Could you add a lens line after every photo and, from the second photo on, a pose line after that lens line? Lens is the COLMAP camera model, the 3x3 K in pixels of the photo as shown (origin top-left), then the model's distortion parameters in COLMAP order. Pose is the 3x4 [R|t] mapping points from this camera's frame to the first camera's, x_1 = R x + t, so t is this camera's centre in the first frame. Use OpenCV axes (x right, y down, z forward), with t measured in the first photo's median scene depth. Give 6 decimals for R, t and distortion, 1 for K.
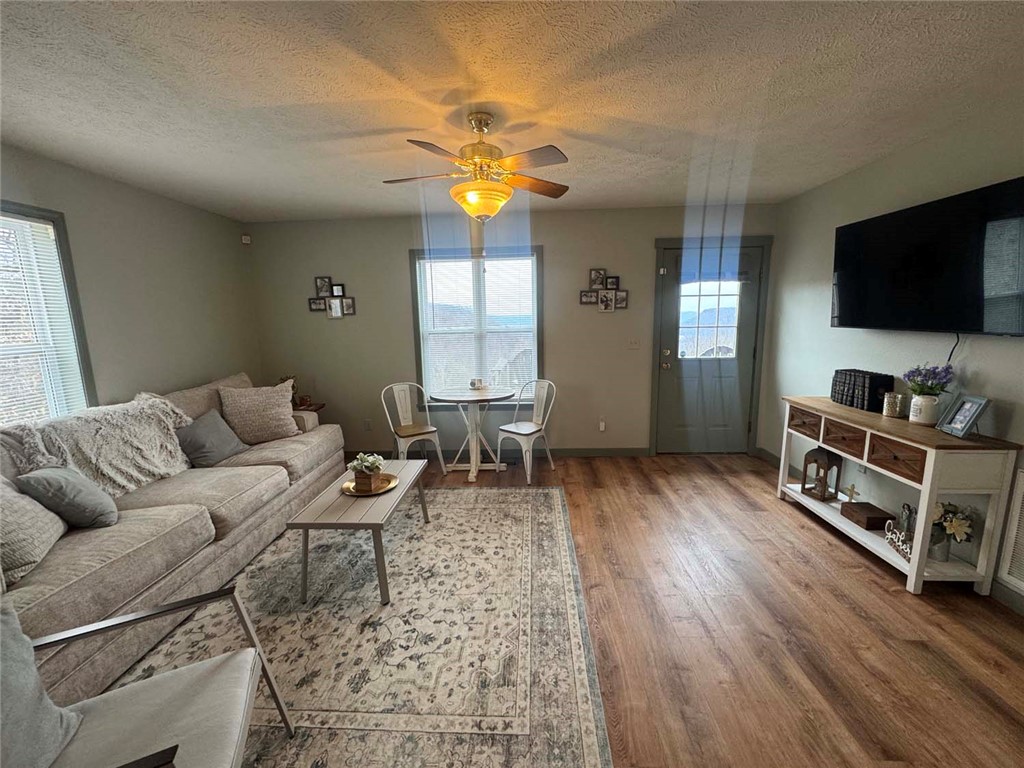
lens RADIAL K [[407.6, 0, 515.6], [0, 407.6, 383.9], [0, 0, 1]] dist [-0.002312, 0.000234]
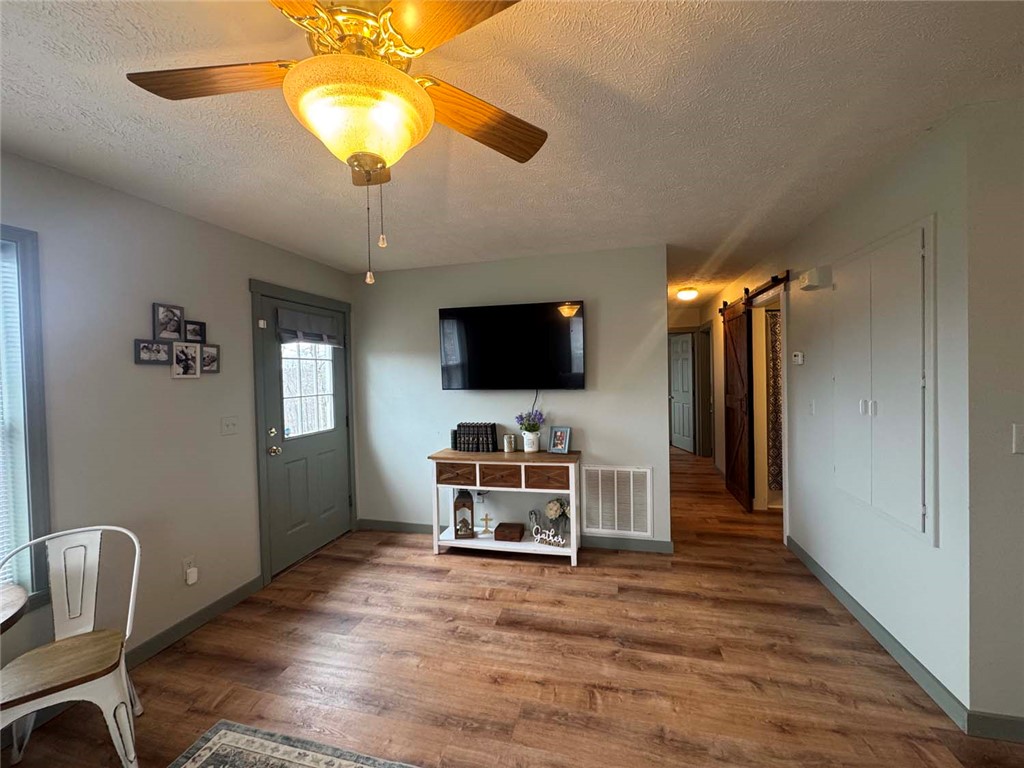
lens RADIAL K [[407.6, 0, 512.6], [0, 407.6, 383.1], [0, 0, 1]] dist [-0.002312, 0.000234]
pose [[0.211803, -0.010884, 0.977252, -0.336030], [0.178842, 0.983485, -0.027808, -0.088382], [-0.960810, 0.180663, 0.210251, 0.545655]]
